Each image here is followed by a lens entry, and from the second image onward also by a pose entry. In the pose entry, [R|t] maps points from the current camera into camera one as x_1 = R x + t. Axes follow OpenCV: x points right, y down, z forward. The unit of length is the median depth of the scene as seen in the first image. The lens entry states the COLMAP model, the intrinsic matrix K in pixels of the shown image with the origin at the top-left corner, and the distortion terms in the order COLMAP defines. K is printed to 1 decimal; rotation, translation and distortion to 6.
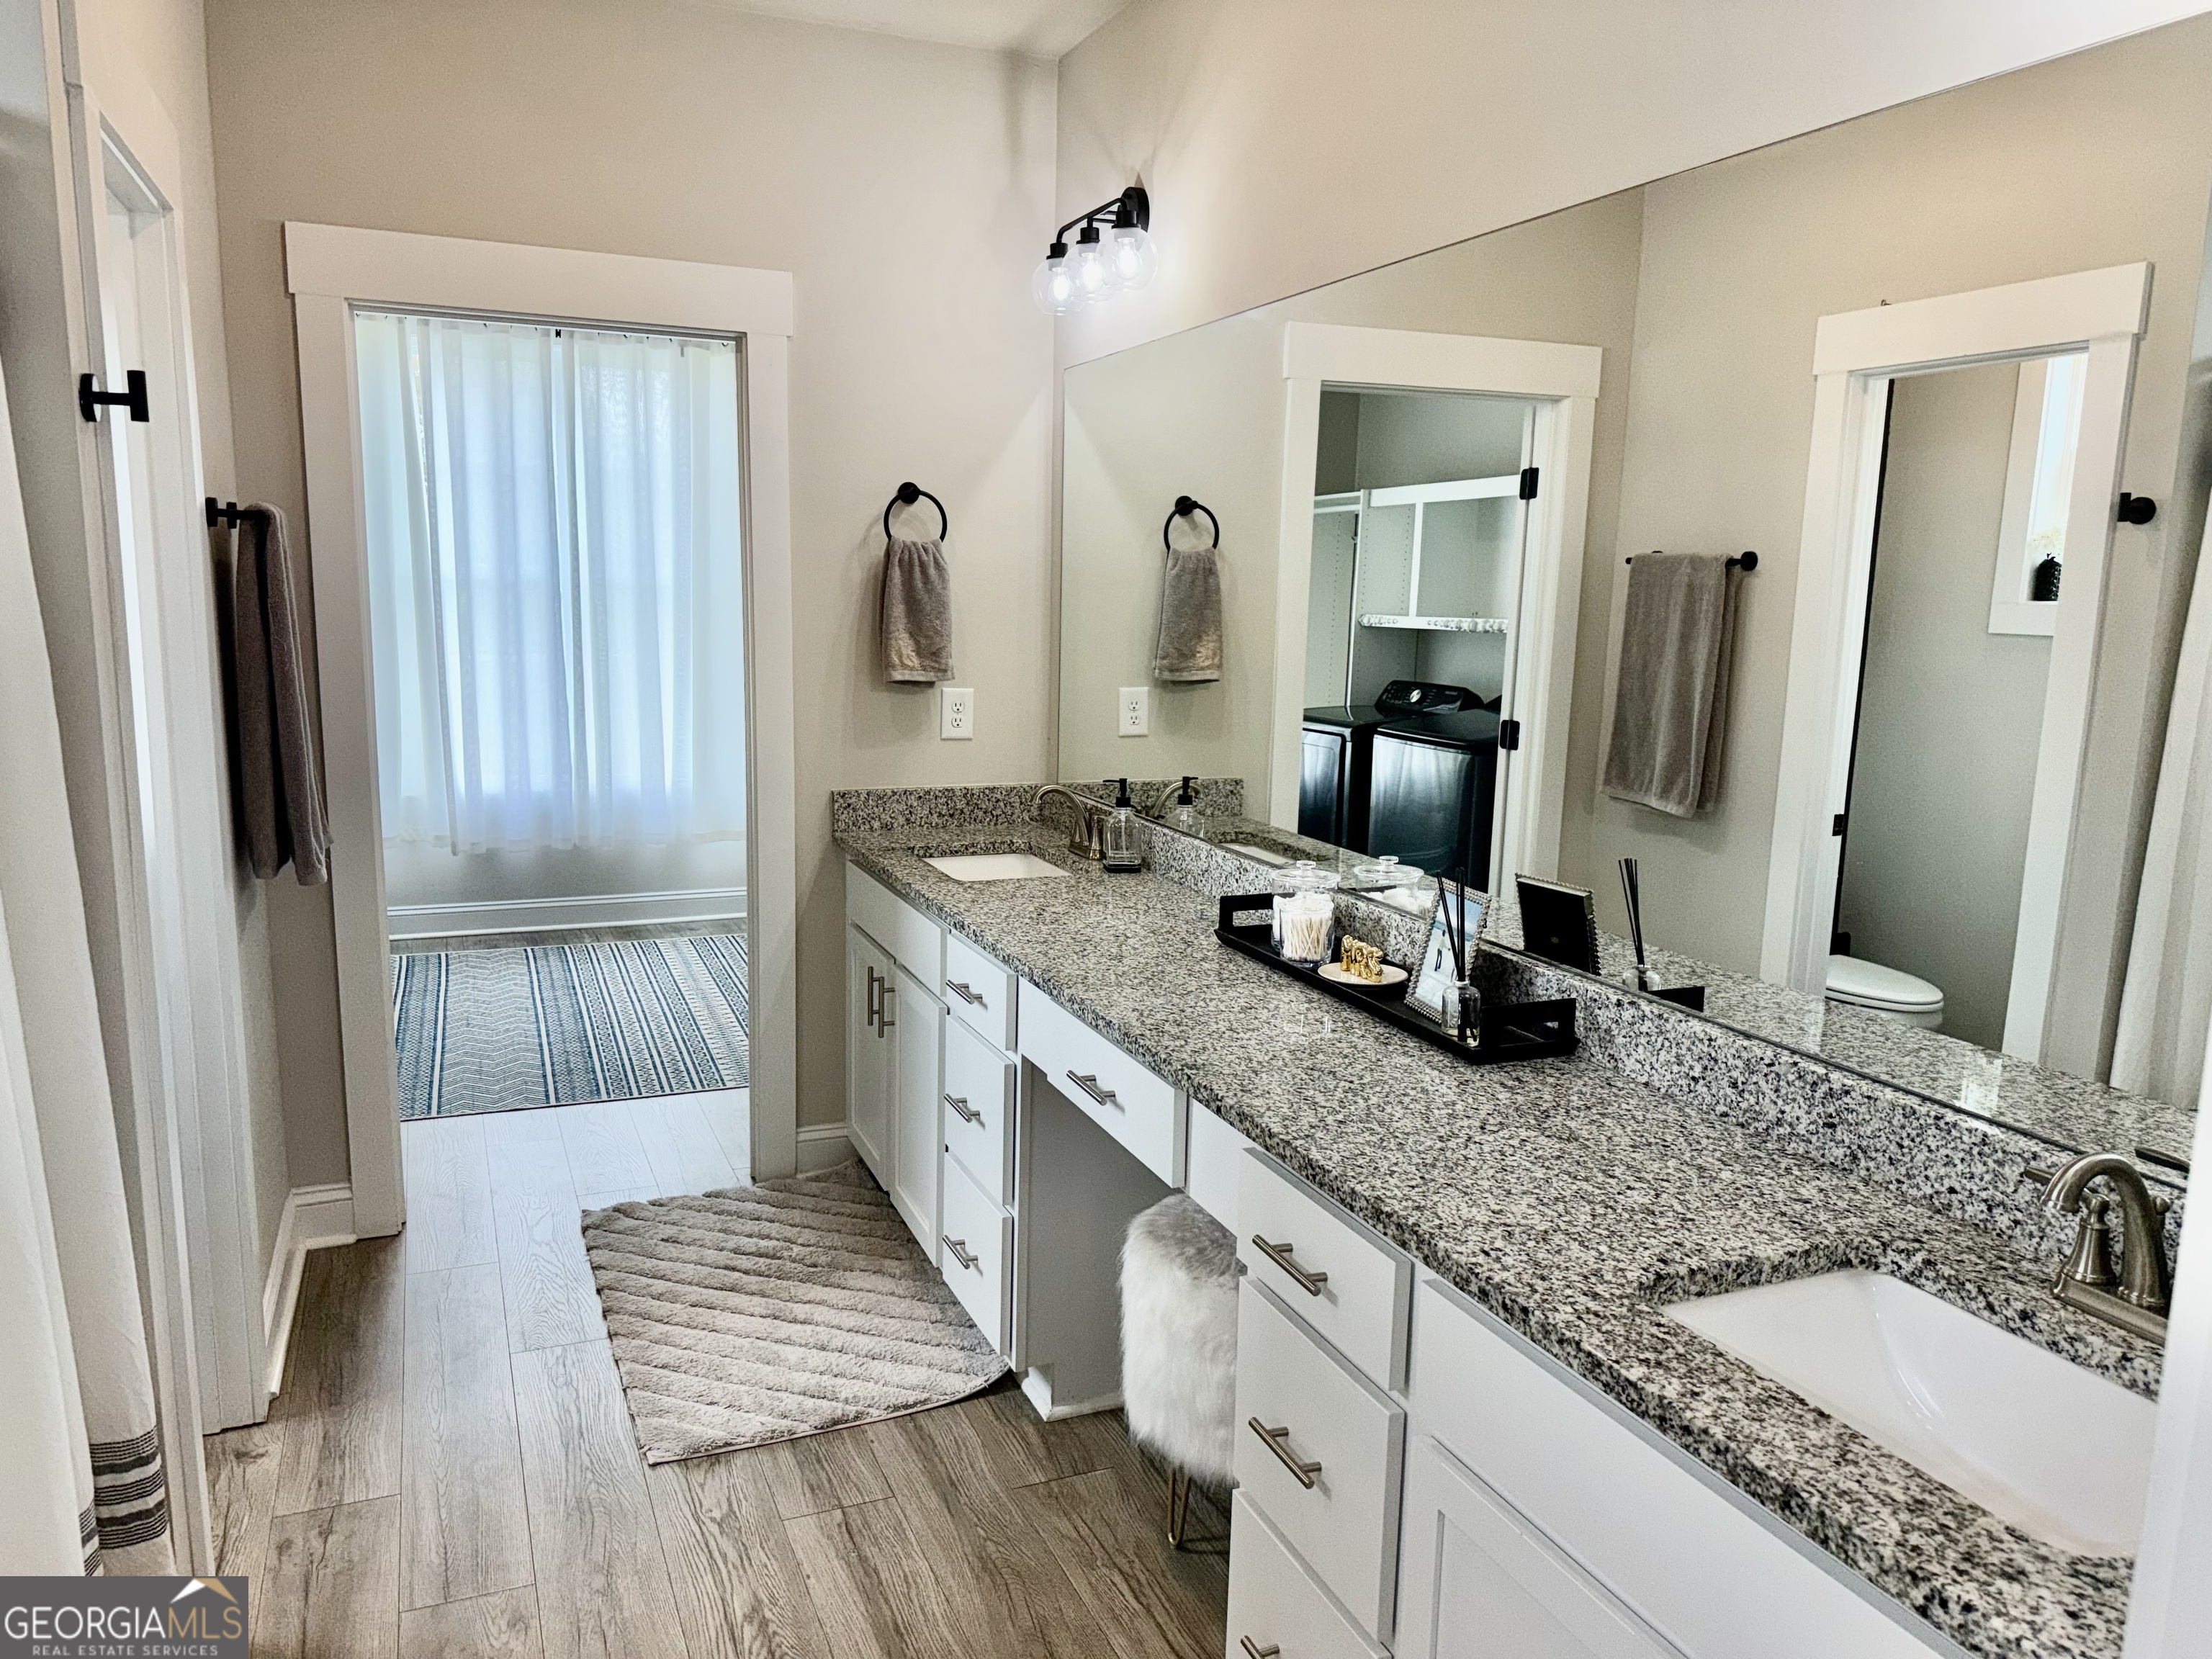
lens RADIAL K [[1564.0, 0, 1099.9], [0, 1564.0, 838.0], [0, 0, 1]] dist [0.054745, -0.055470]
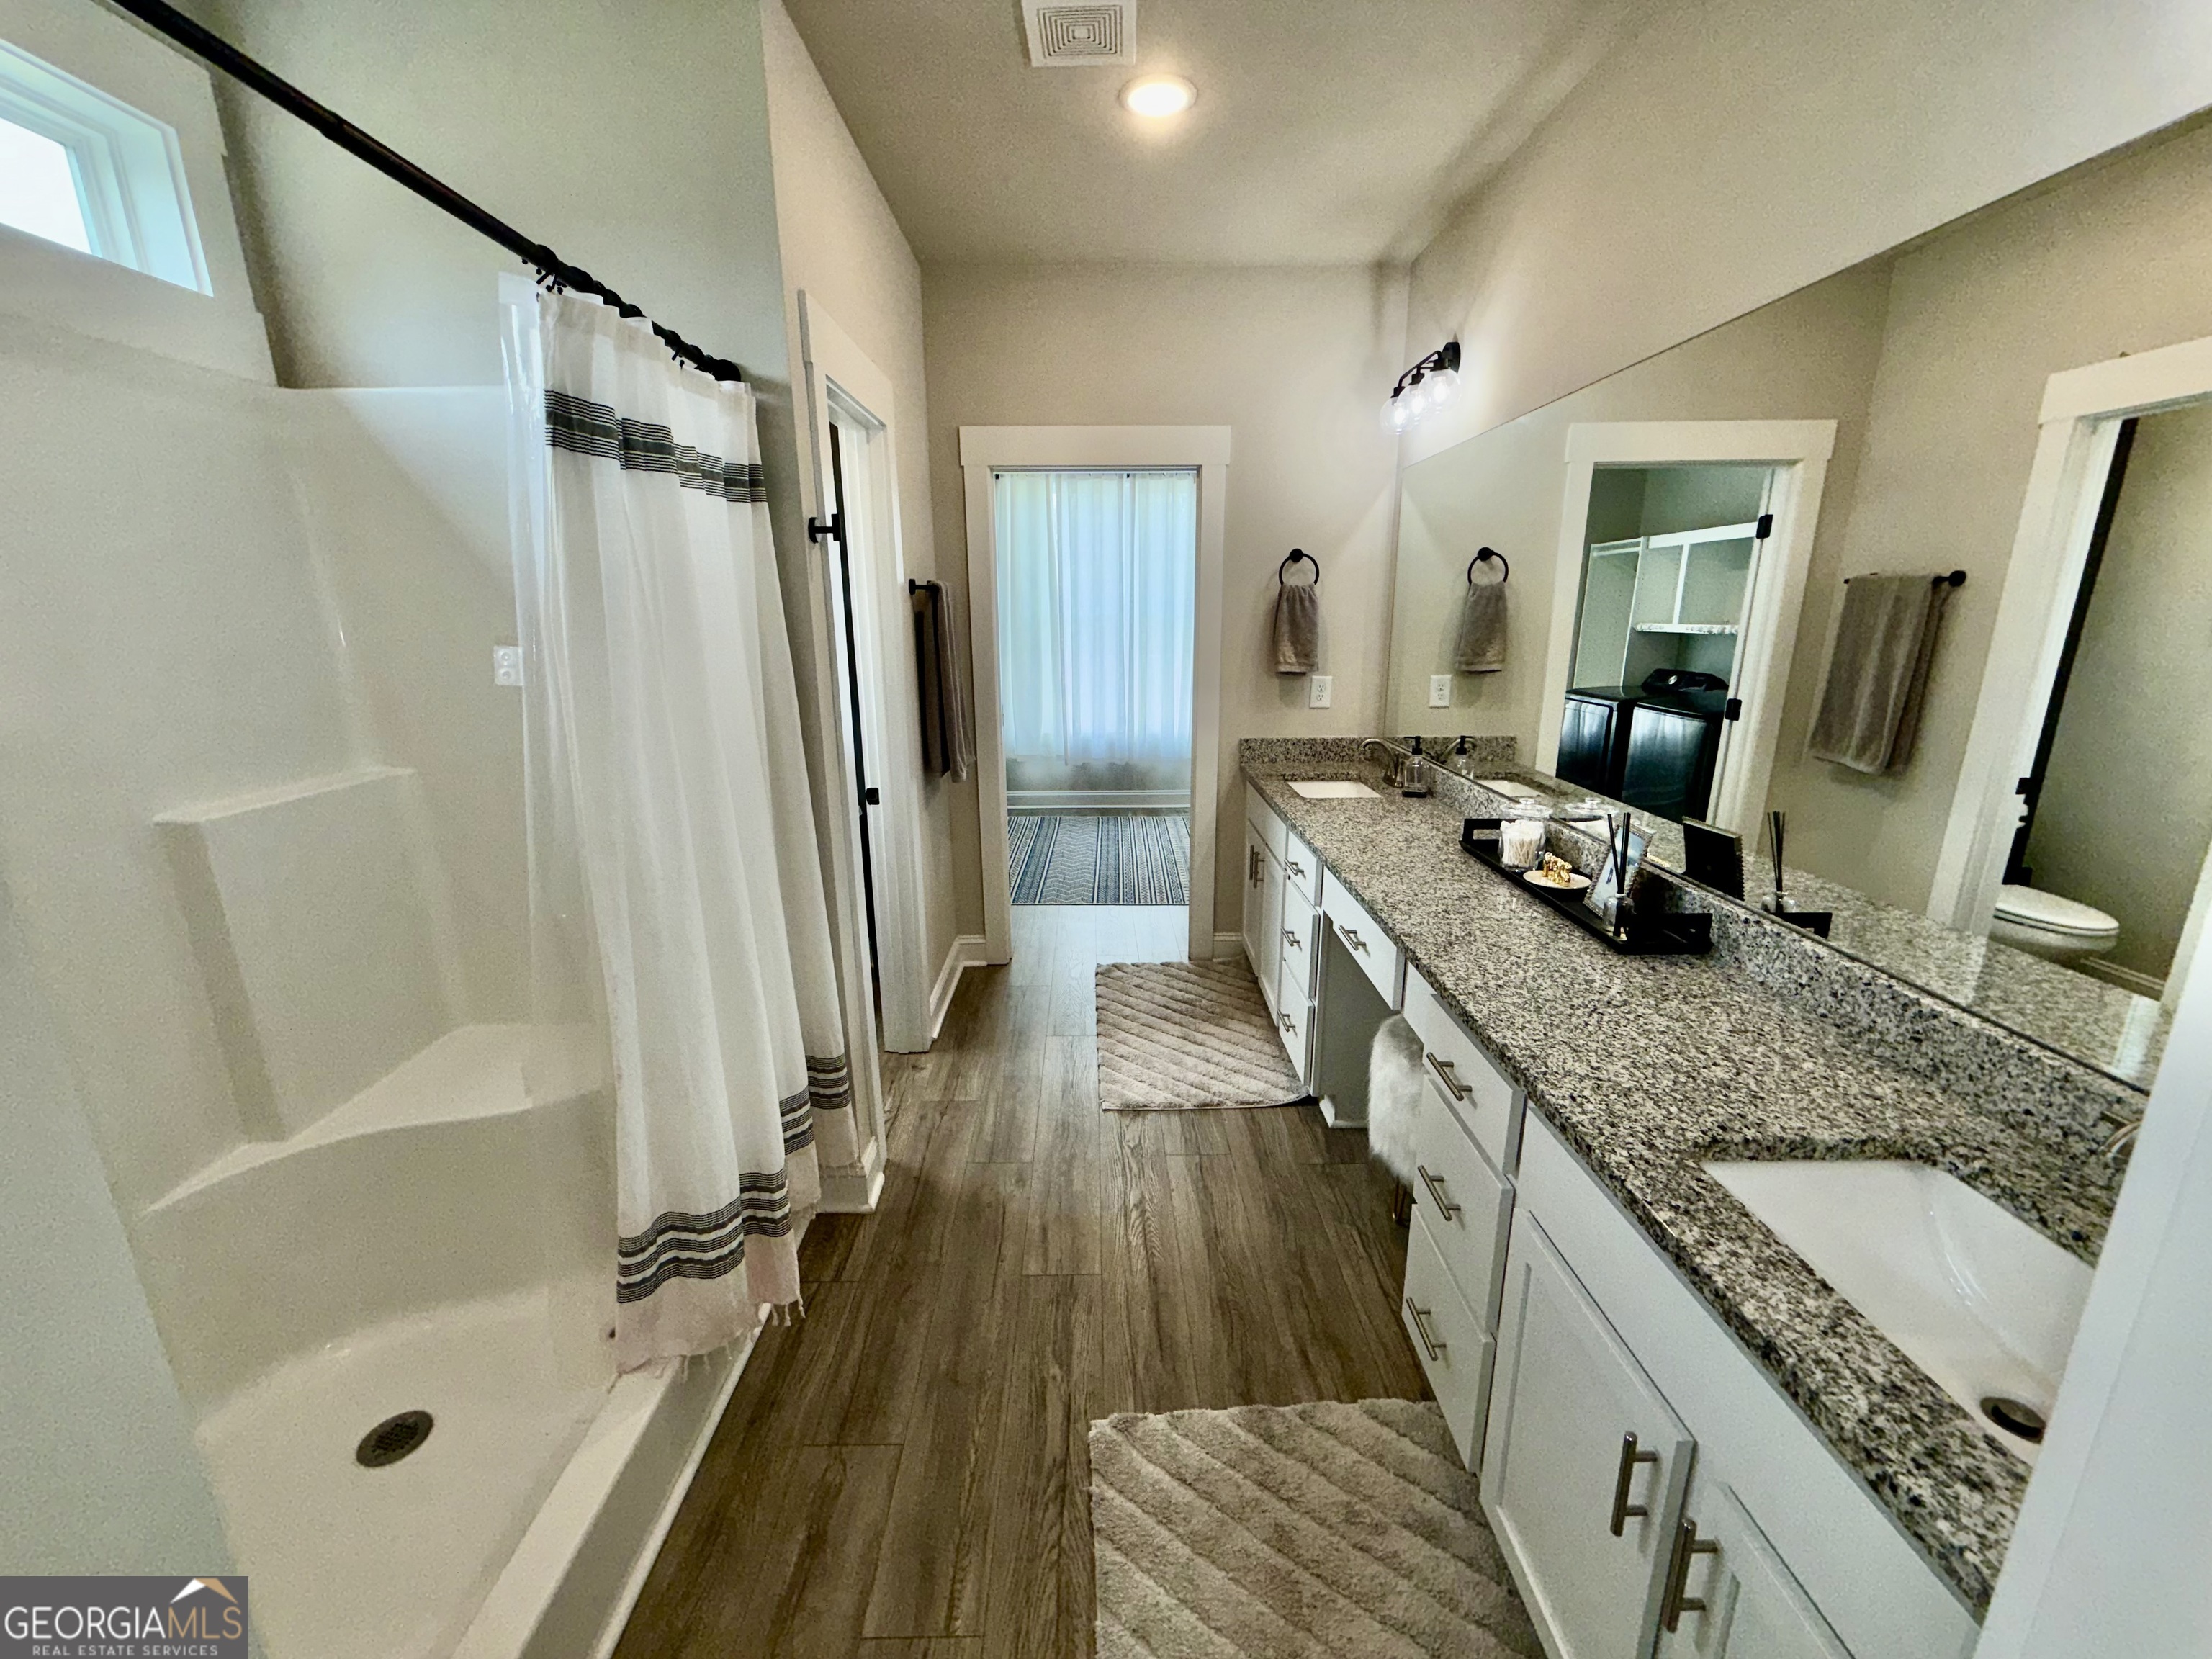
lens RADIAL K [[886.0, 0, 1100.8], [0, 886.0, 830.2], [0, 0, 1]] dist [0.002743, 0.000550]
pose [[0.923987, 0.065541, -0.376766, 0.082222], [-0.034883, 0.995542, 0.087633, -0.015195], [0.380830, -0.067829, 0.922154, 0.080676]]
